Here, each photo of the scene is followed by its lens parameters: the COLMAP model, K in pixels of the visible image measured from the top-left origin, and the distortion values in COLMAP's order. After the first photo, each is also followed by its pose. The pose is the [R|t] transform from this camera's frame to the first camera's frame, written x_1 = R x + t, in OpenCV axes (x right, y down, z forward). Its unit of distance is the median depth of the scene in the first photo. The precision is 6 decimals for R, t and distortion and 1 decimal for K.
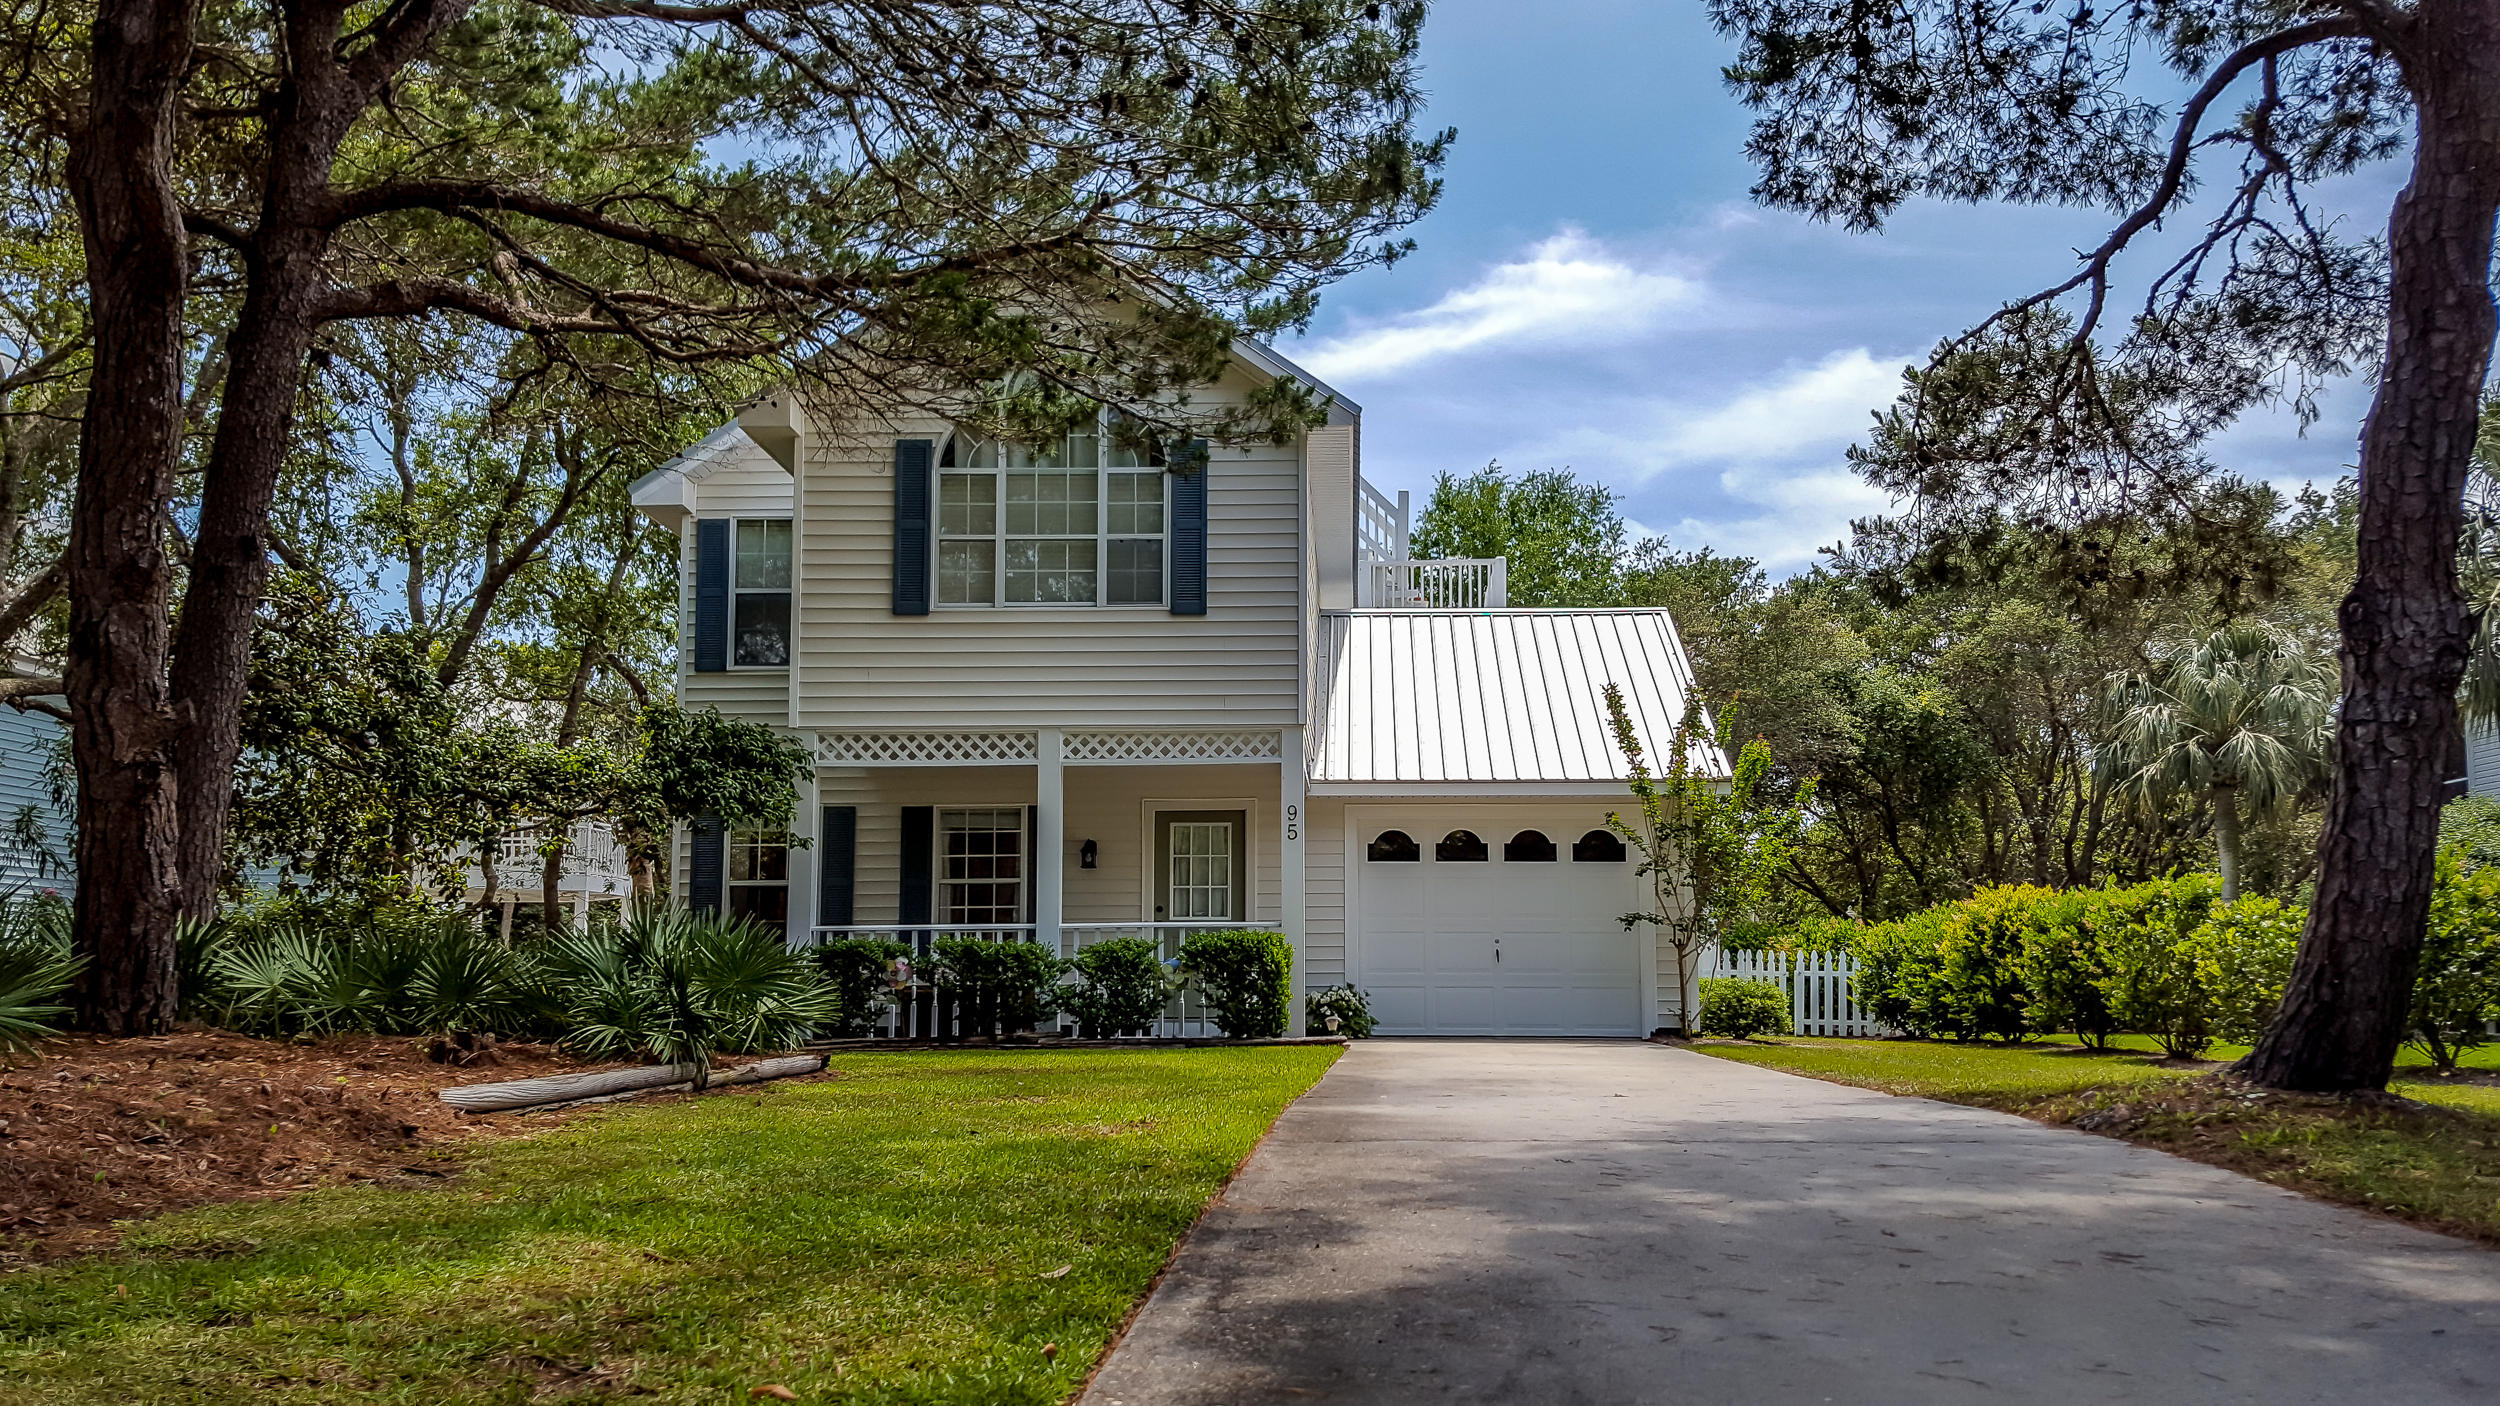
lens RADIAL K [[2400.5, 0, 1336.6], [0, 2400.5, 690.8], [0, 0, 1]] dist [0.231487, -0.977602]
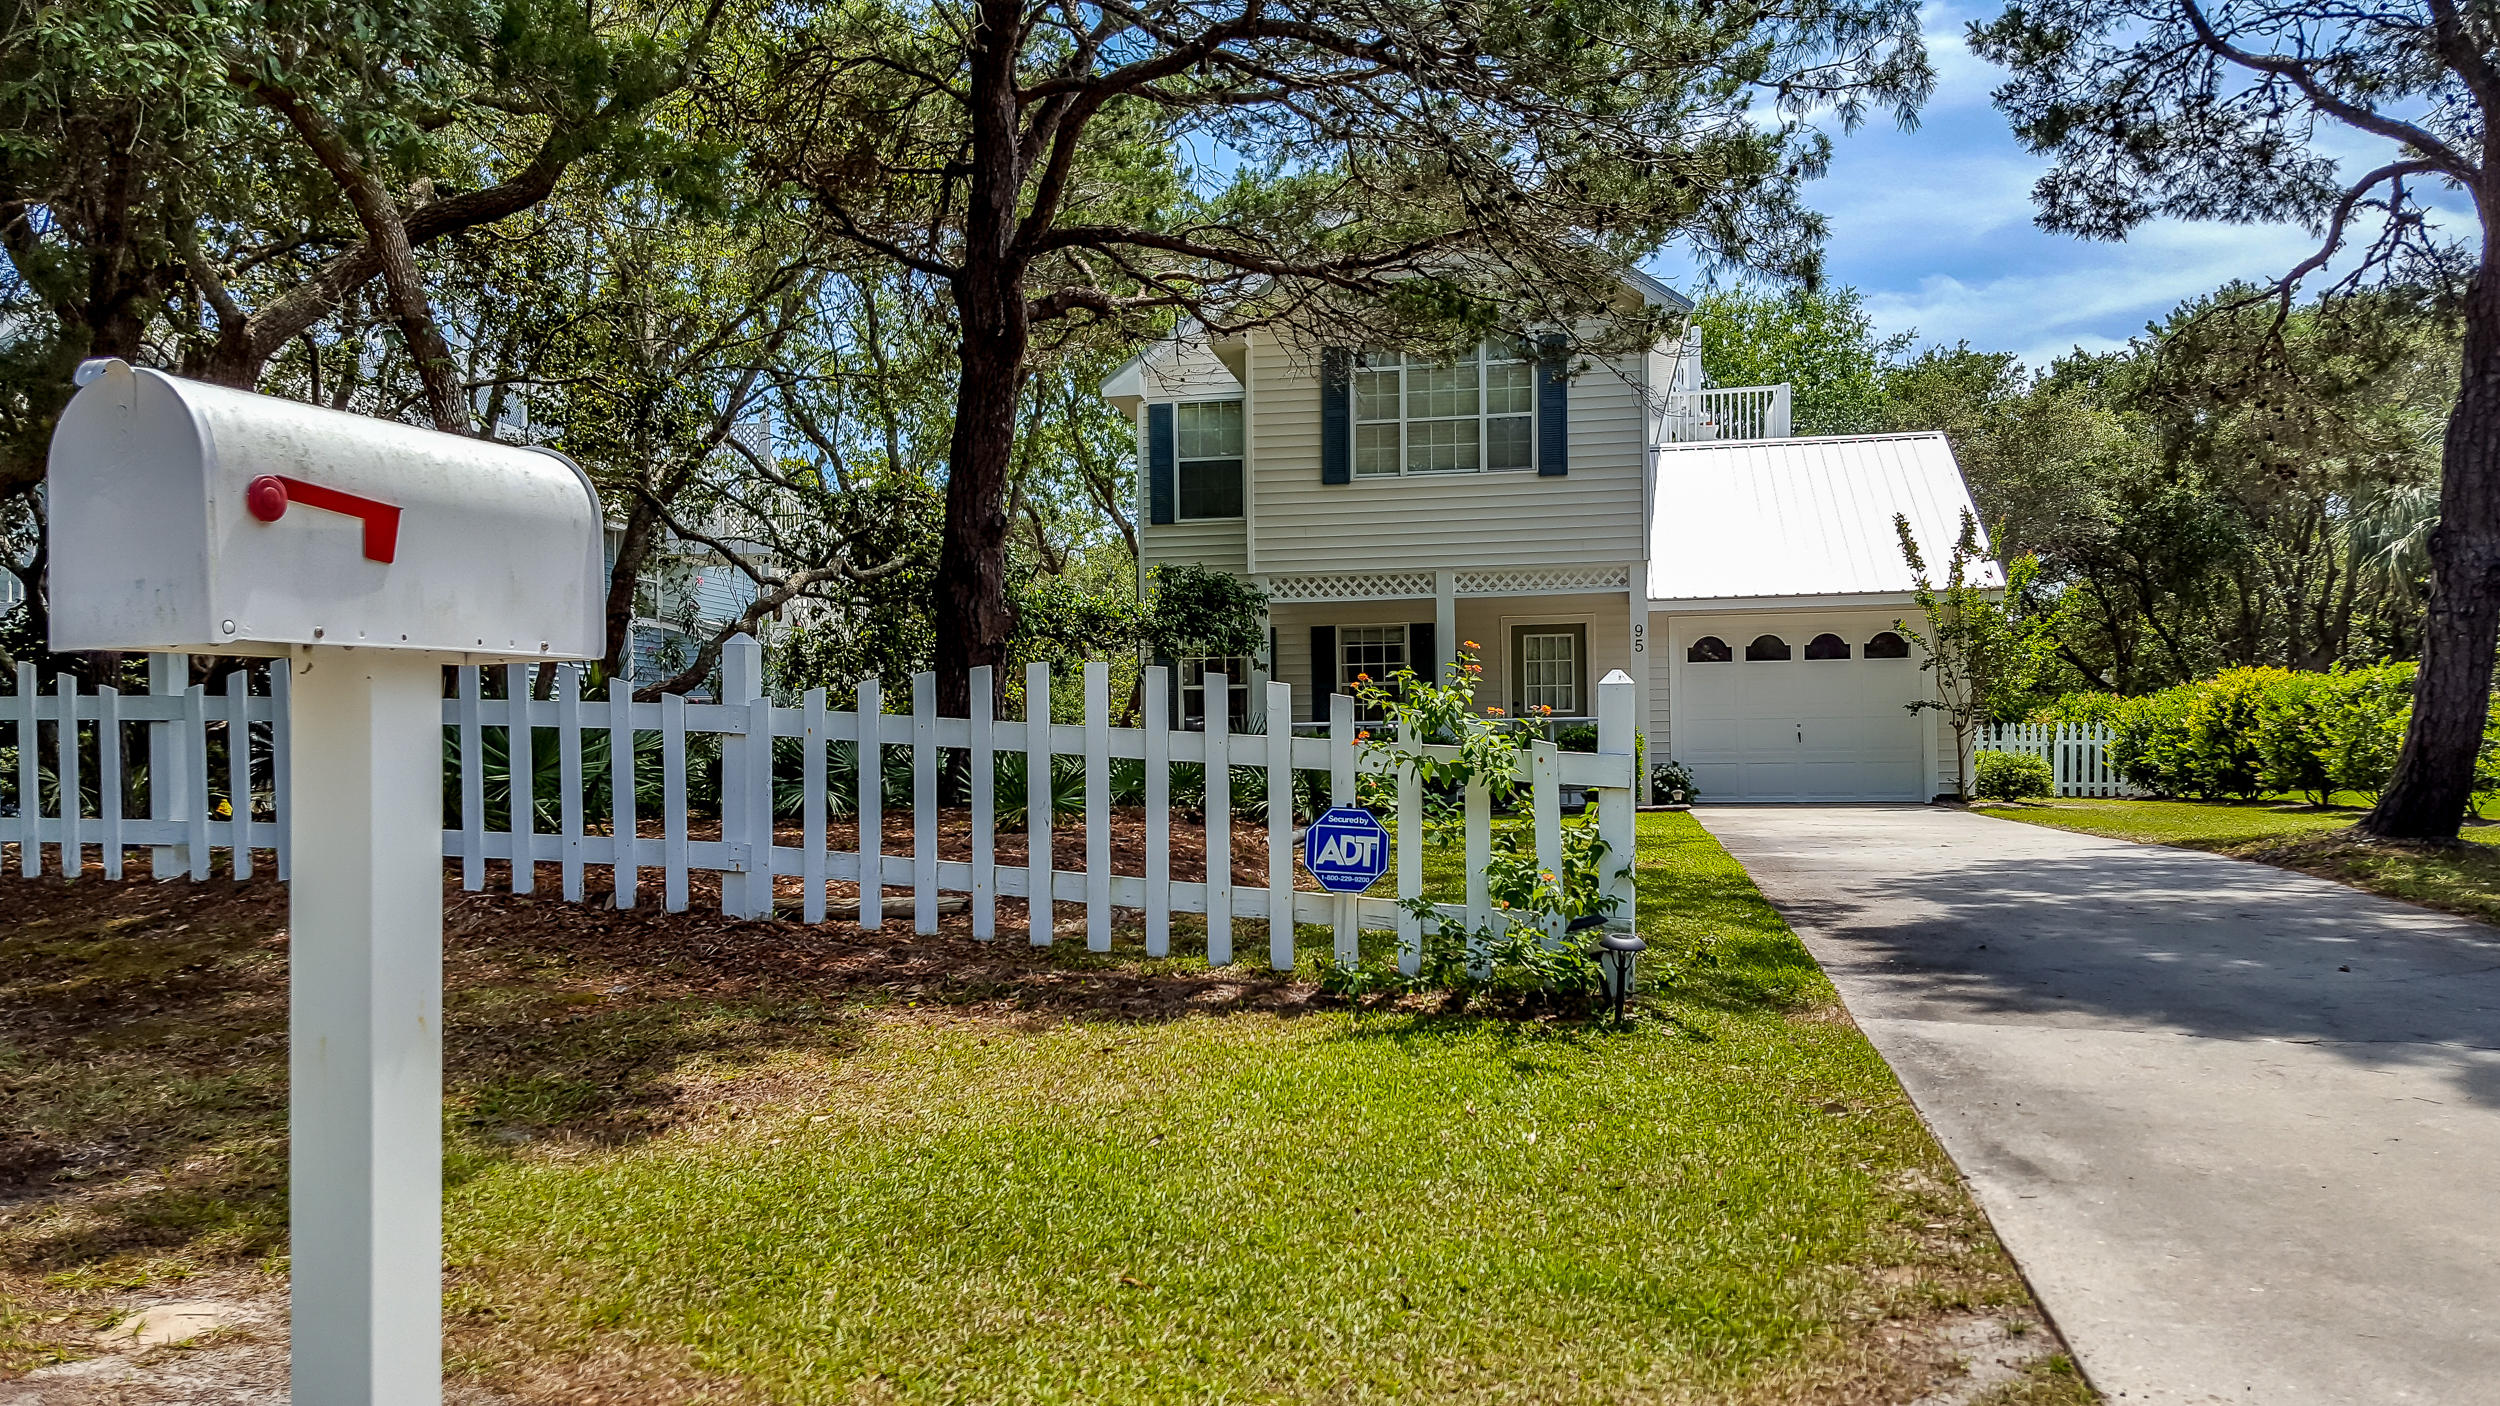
lens RADIAL K [[2196.6, 0, 1250.0], [0, 2196.6, 703.0], [0, 0, 1]] dist [0.119089, -0.264382]
pose [[0.987113, -0.018635, -0.158939, -0.031576], [0.033987, 0.994952, 0.094424, -0.023537], [0.156377, -0.098609, 0.982763, -0.147532]]
